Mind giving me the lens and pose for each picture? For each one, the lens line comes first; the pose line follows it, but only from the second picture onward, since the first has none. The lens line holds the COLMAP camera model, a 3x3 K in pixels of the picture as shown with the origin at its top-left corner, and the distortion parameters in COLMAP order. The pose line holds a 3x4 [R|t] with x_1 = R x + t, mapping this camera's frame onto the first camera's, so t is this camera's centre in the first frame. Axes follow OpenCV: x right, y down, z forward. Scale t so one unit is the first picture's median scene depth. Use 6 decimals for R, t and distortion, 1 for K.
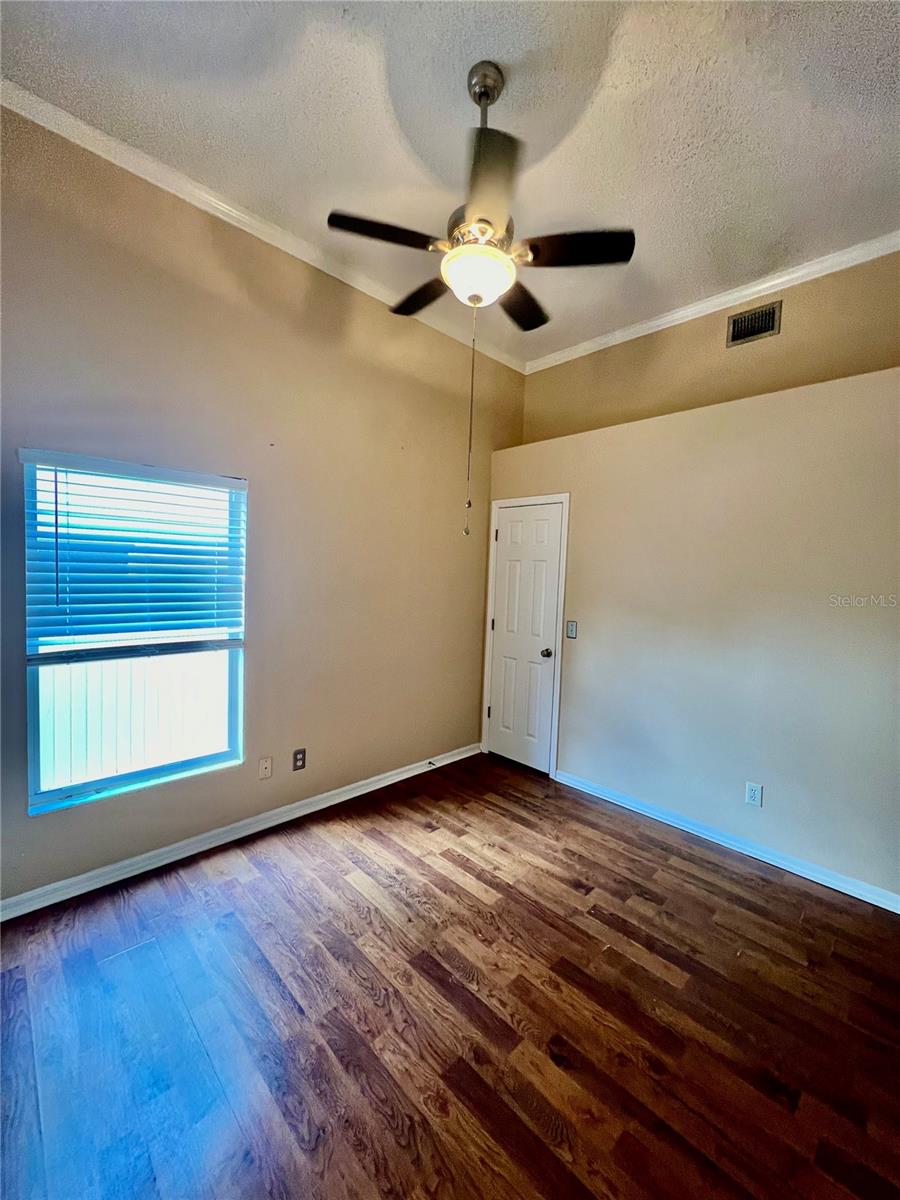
lens RADIAL K [[480.4, 0, 451.8], [0, 480.4, 598.2], [0, 0, 1]] dist [-0.001363, 0.000265]
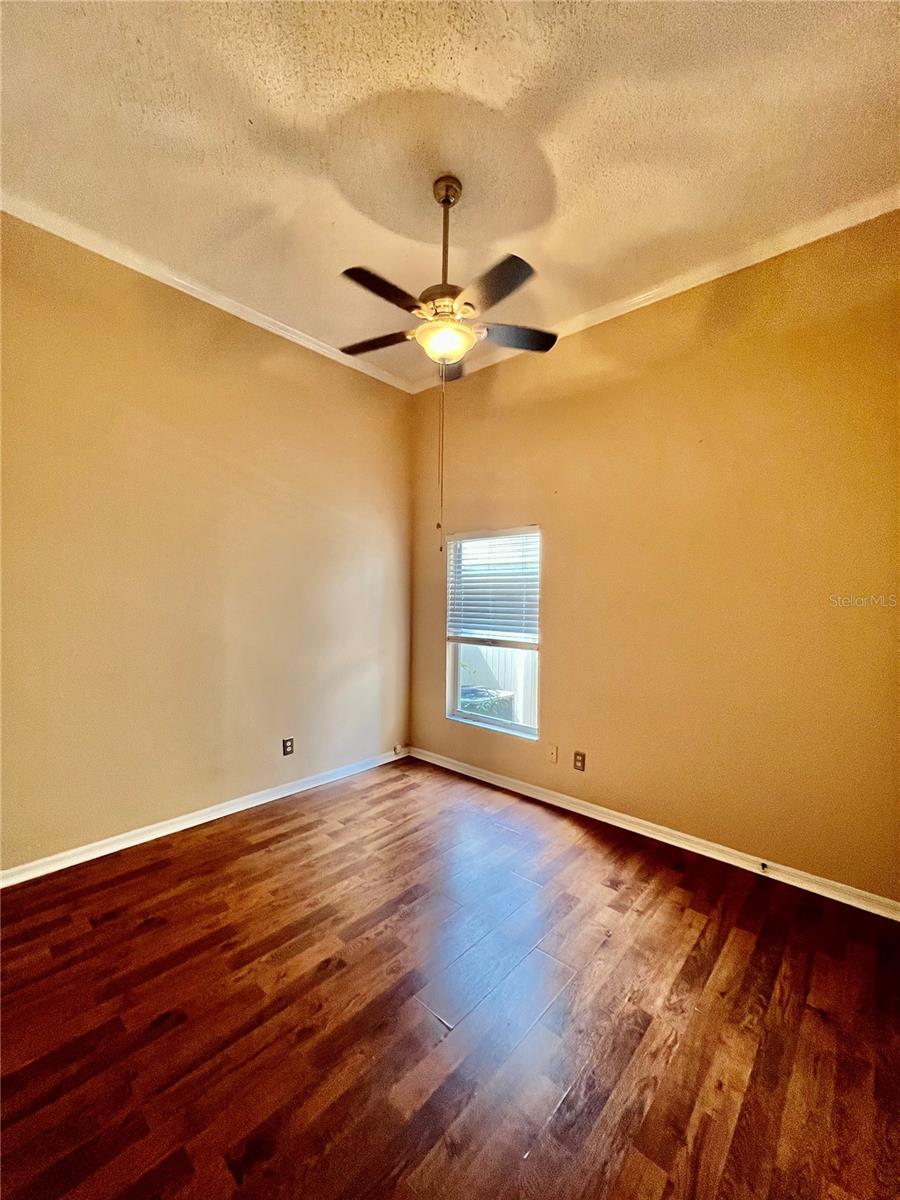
lens RADIAL K [[480.4, 0, 452.1], [0, 480.4, 598.0], [0, 0, 1]] dist [-0.001363, 0.000265]
pose [[0.064099, -0.028197, -0.997545, 0.887380], [-0.066748, 0.997241, -0.032477, 0.017952], [0.995709, 0.068666, 0.062040, 0.691502]]
